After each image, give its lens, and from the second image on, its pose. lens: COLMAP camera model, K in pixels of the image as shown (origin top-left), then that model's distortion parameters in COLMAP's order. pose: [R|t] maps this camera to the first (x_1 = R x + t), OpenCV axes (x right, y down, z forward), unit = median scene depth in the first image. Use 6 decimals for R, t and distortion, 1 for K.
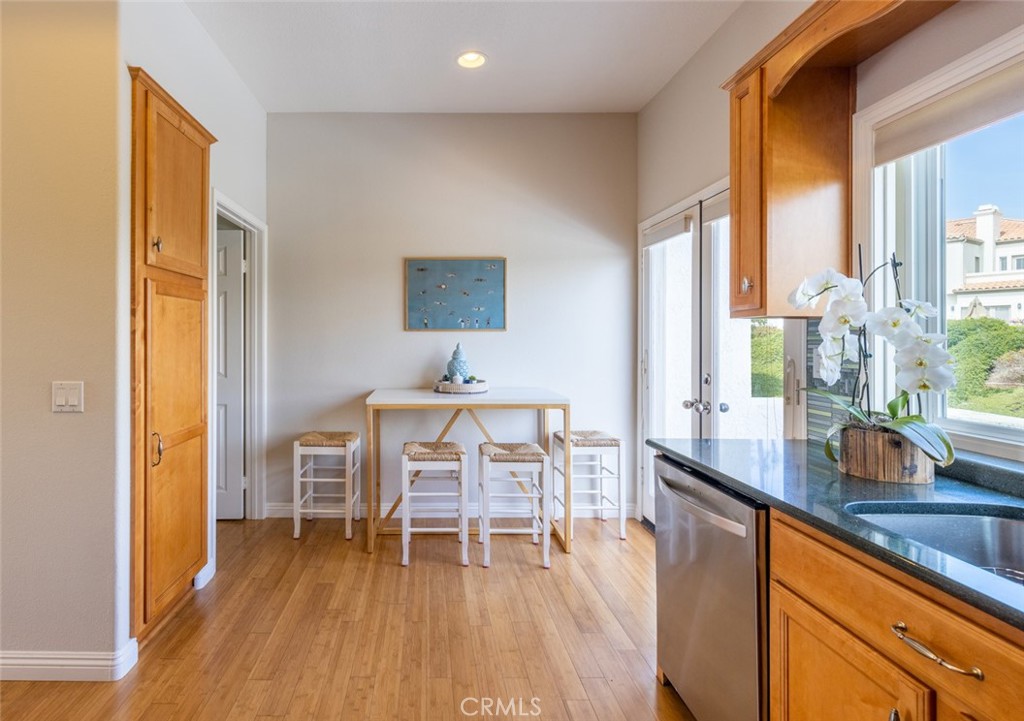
lens RADIAL K [[521.2, 0, 424.5], [0, 521.2, 337.1], [0, 0, 1]] dist [0.006886, 0.000797]
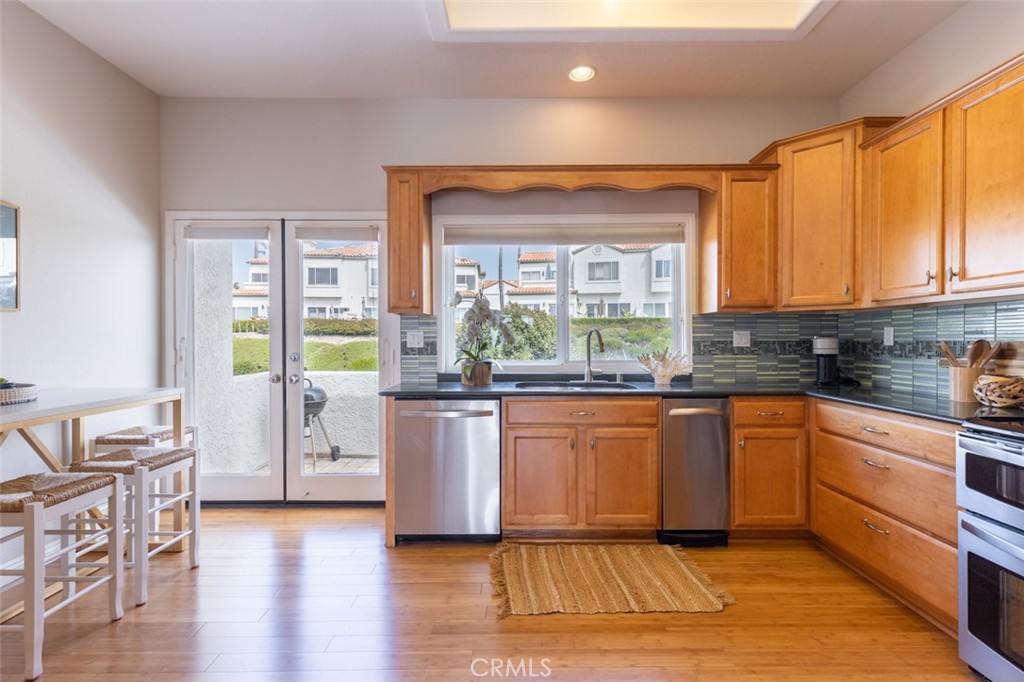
lens RADIAL K [[465.8, 0, 512.0], [0, 465.8, 342.0], [0, 0, 1]] dist [0.010404, -0.001958]
pose [[-0.009513, -0.008868, 0.999915, -0.518763], [-0.000202, 0.999961, 0.008866, 0.025341], [-0.999955, -0.000118, -0.009515, 0.374403]]
